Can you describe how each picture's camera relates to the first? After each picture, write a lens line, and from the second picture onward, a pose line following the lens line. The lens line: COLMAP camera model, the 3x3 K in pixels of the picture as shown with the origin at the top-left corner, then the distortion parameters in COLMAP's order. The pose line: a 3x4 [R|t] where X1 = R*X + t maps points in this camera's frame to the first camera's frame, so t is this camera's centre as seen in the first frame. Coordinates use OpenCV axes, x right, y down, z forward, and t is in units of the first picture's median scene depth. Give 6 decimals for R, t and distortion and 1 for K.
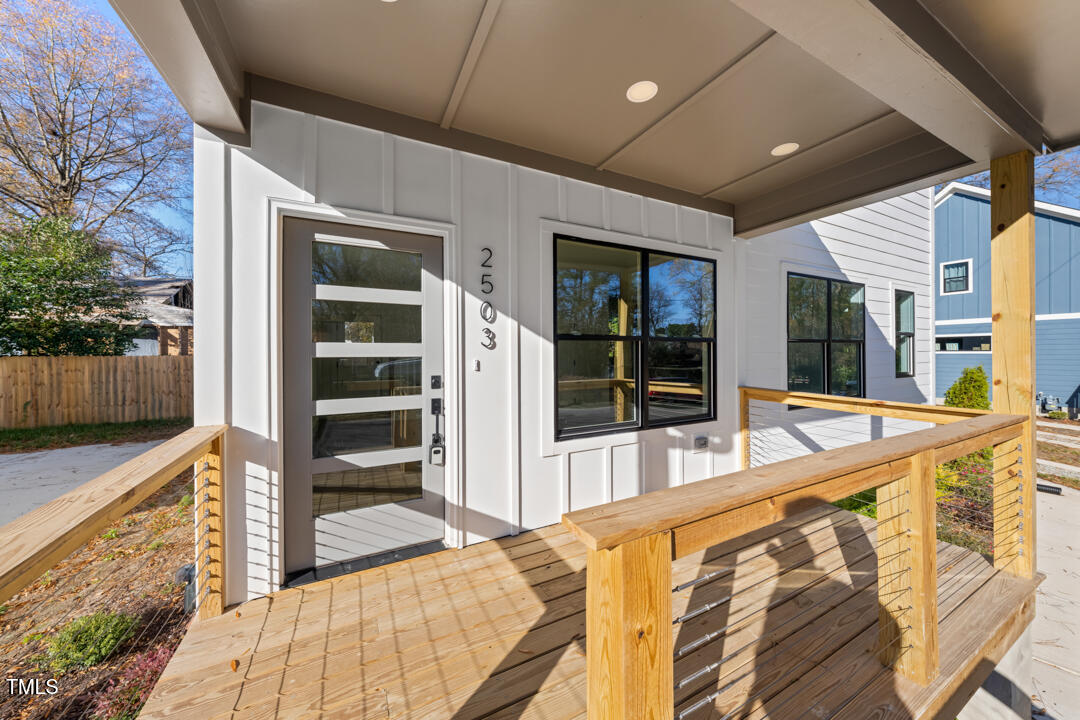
lens RADIAL K [[364.5, 0, 540.8], [0, 364.5, 352.6], [0, 0, 1]] dist [-0.000821, -0.000102]
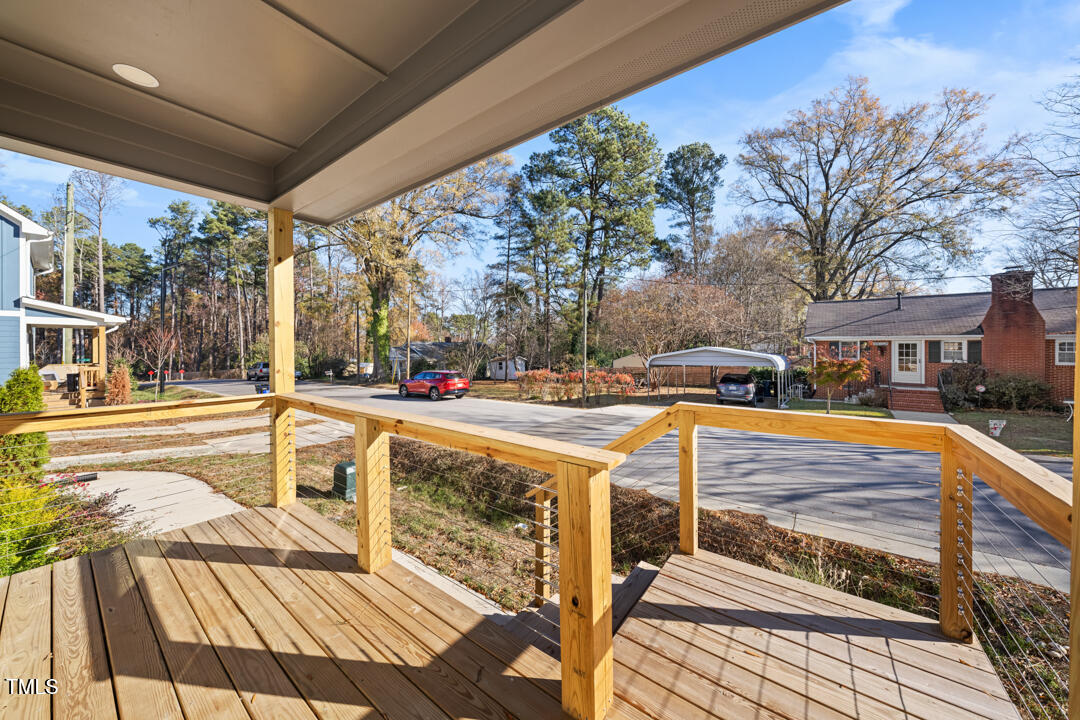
lens RADIAL K [[370.0, 0, 542.1], [0, 370.0, 346.2], [0, 0, 1]] dist [-0.000601, -0.000016]
pose [[-0.440780, 0.004021, 0.897606, -0.436145], [0.006039, 0.999981, -0.001514, -0.005089], [-0.897595, 0.004754, -0.440795, 0.719987]]
